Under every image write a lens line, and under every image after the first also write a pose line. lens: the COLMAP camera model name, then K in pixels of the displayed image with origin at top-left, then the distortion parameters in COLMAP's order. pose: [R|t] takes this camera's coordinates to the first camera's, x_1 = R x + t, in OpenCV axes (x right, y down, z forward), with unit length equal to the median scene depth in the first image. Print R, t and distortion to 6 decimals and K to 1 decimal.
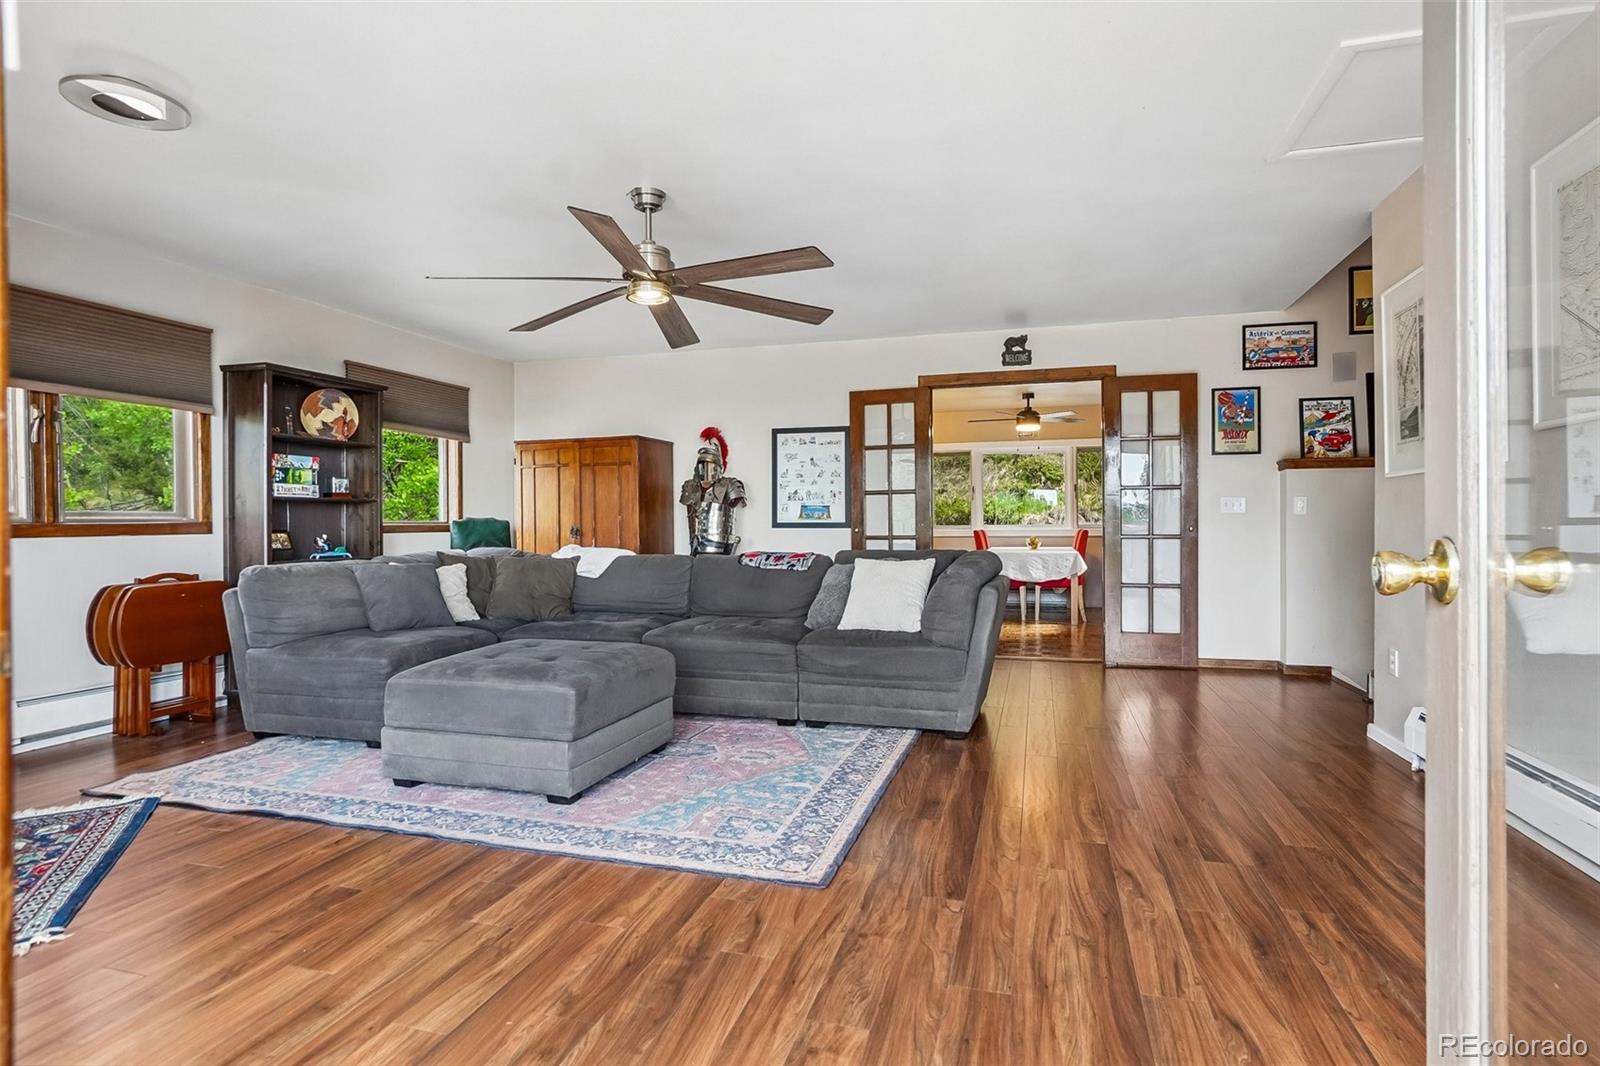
lens RADIAL K [[824.8, 0, 799.4], [0, 824.8, 527.3], [0, 0, 1]] dist [-0.041828, 0.021013]
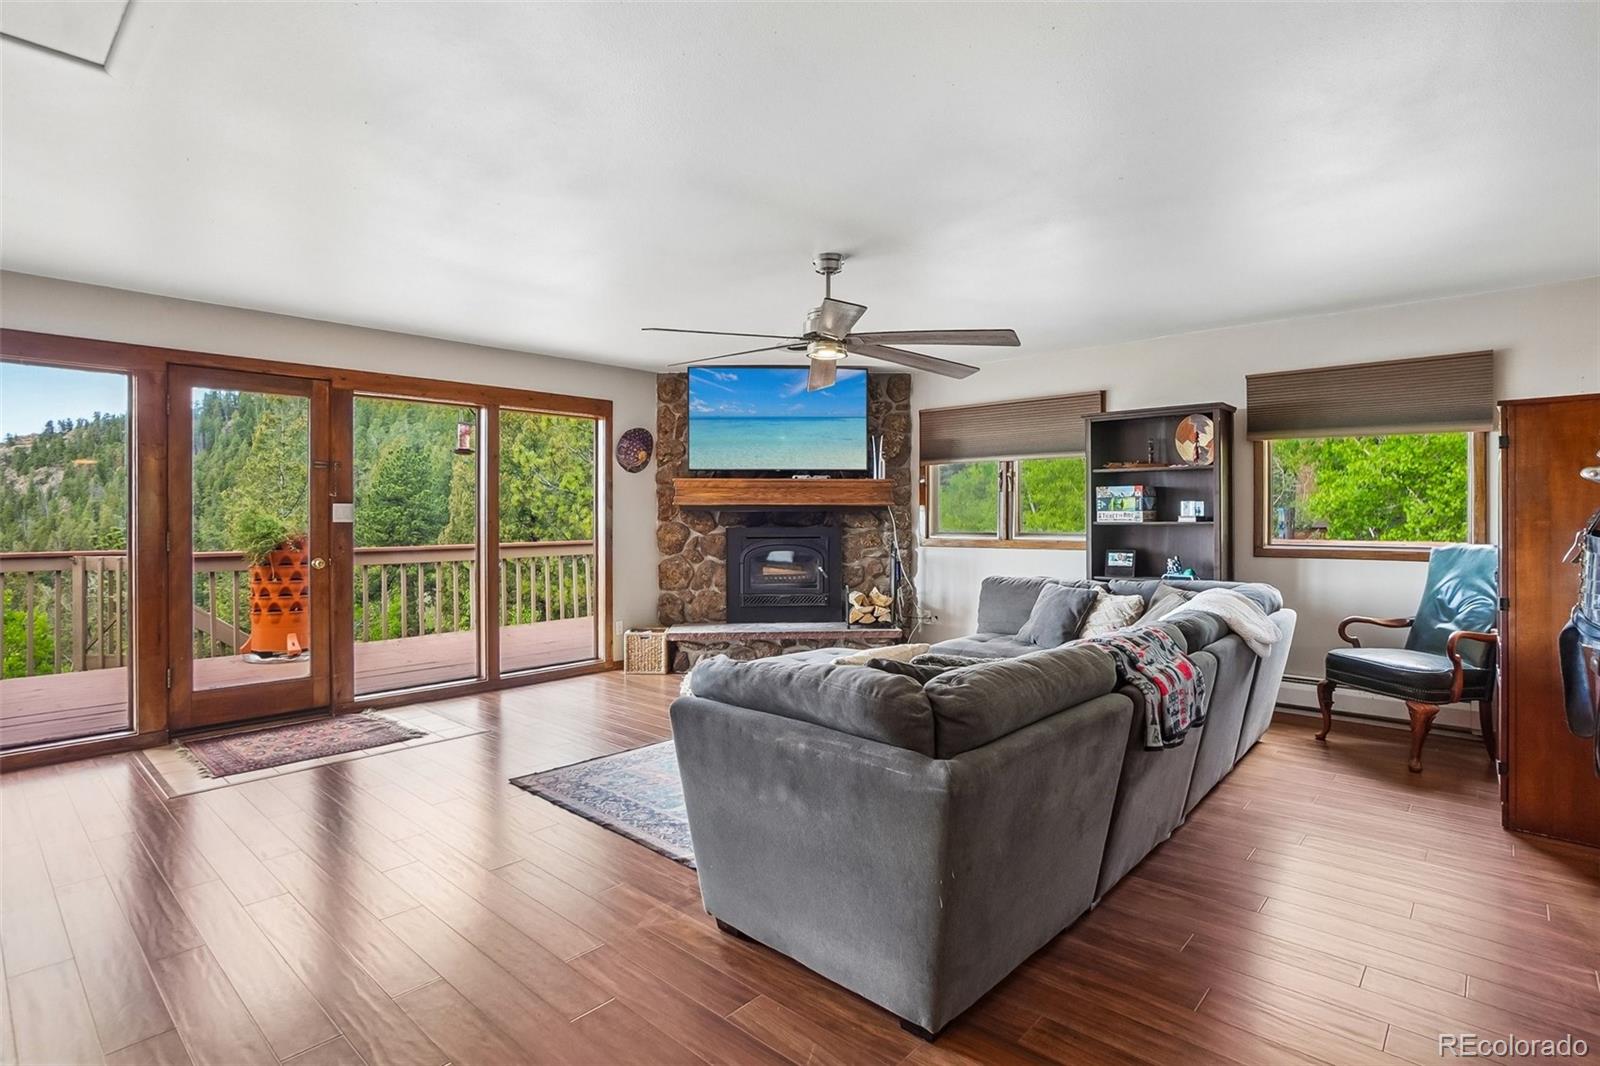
lens RADIAL K [[803.0, 0, 800.0], [0, 803.0, 533.0], [0, 0, 1]] dist [-0.051209, 0.027719]
pose [[-0.436395, 0.031437, -0.899206, 0.718613], [0.003554, 0.999442, 0.033217, -0.073889], [0.899748, 0.011300, -0.436263, 1.312806]]
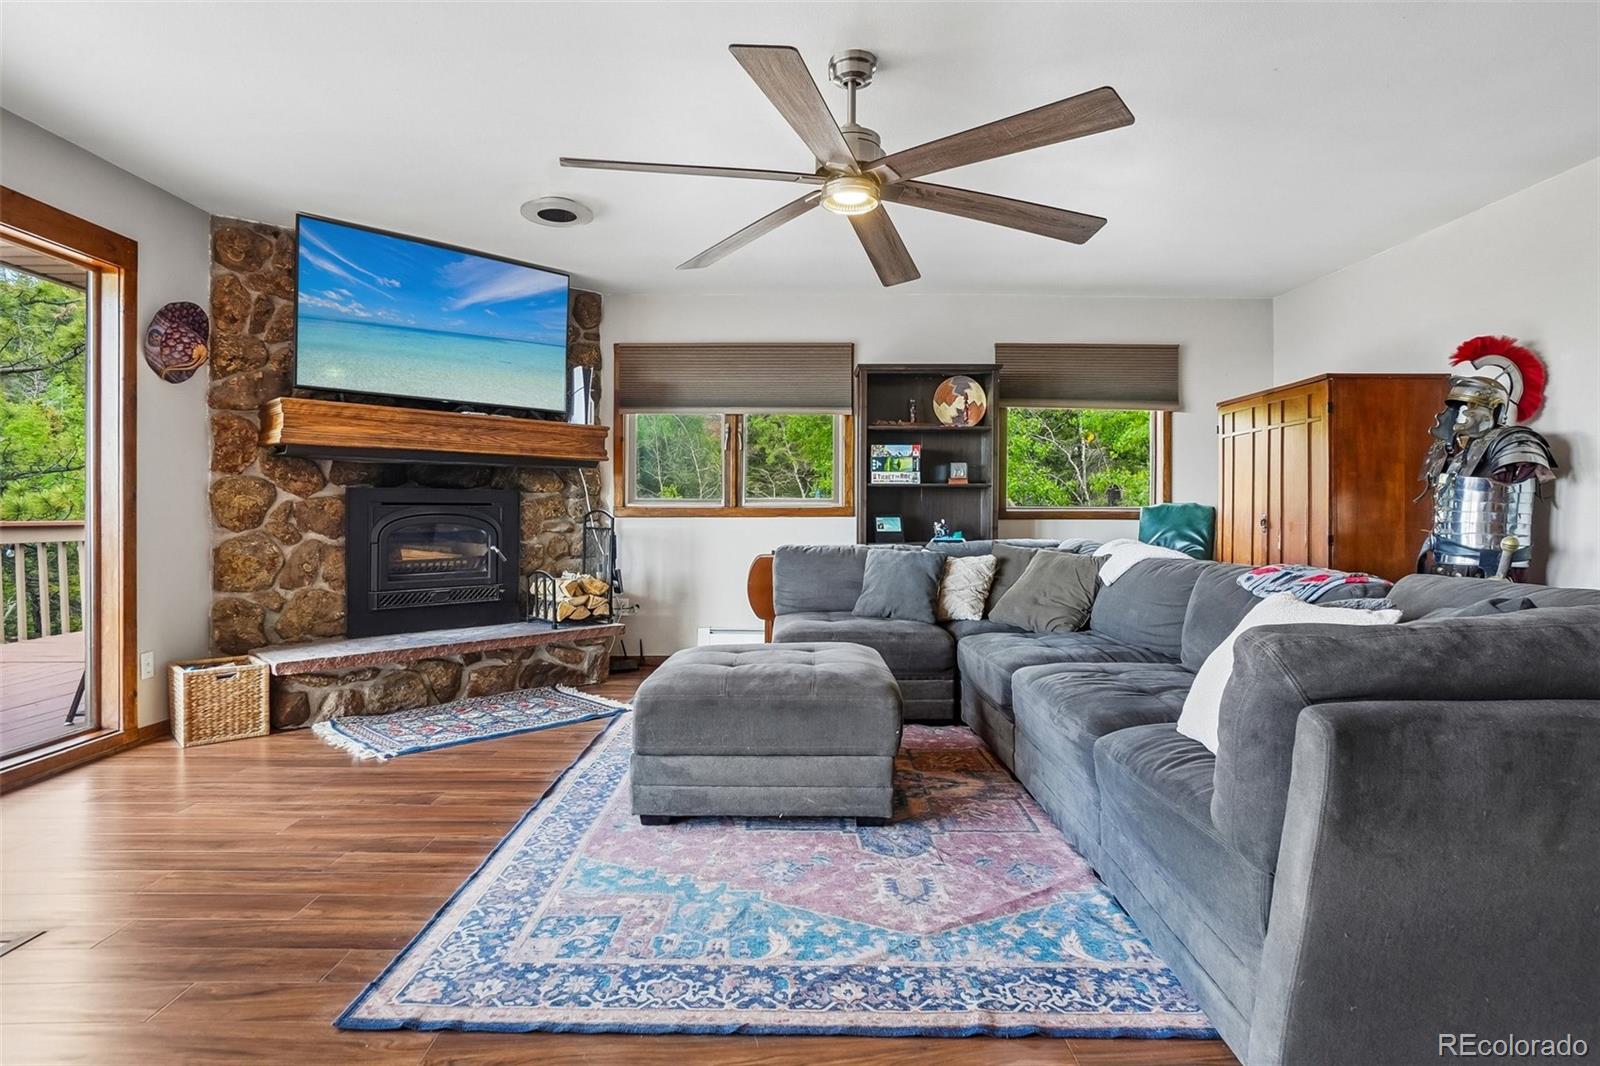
lens RADIAL K [[824.8, 0, 799.4], [0, 824.8, 527.3], [0, 0, 1]] dist [-0.041828, 0.021013]
pose [[0.285940, 0.027530, -0.957852, 0.467943], [-0.009556, 0.999619, 0.025878, -0.008244], [0.958200, 0.001753, 0.286094, 0.687658]]
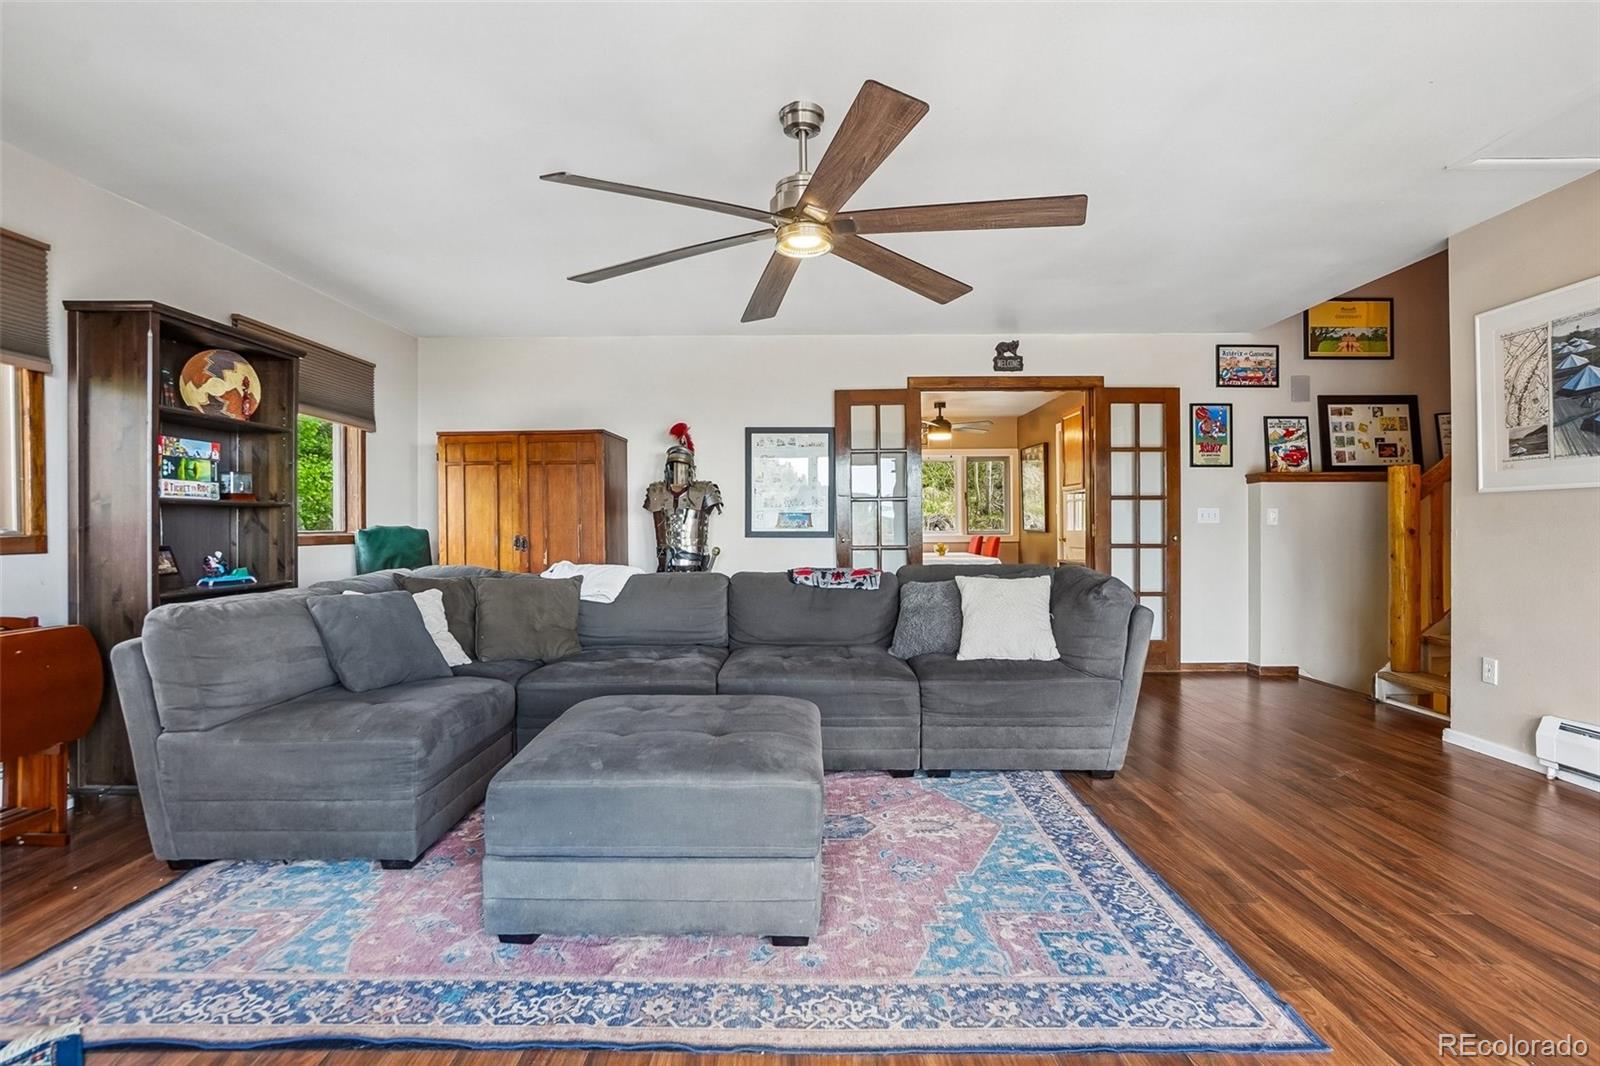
lens RADIAL K [[783.0, 0, 801.5], [0, 783.0, 527.2], [0, 0, 1]] dist [-0.052532, 0.024748]
pose [[0.962553, 0.000770, 0.271092, -0.352194], [0.000198, 0.999994, -0.003543, -0.012879], [-0.271093, 0.003464, 0.962547, 0.275088]]
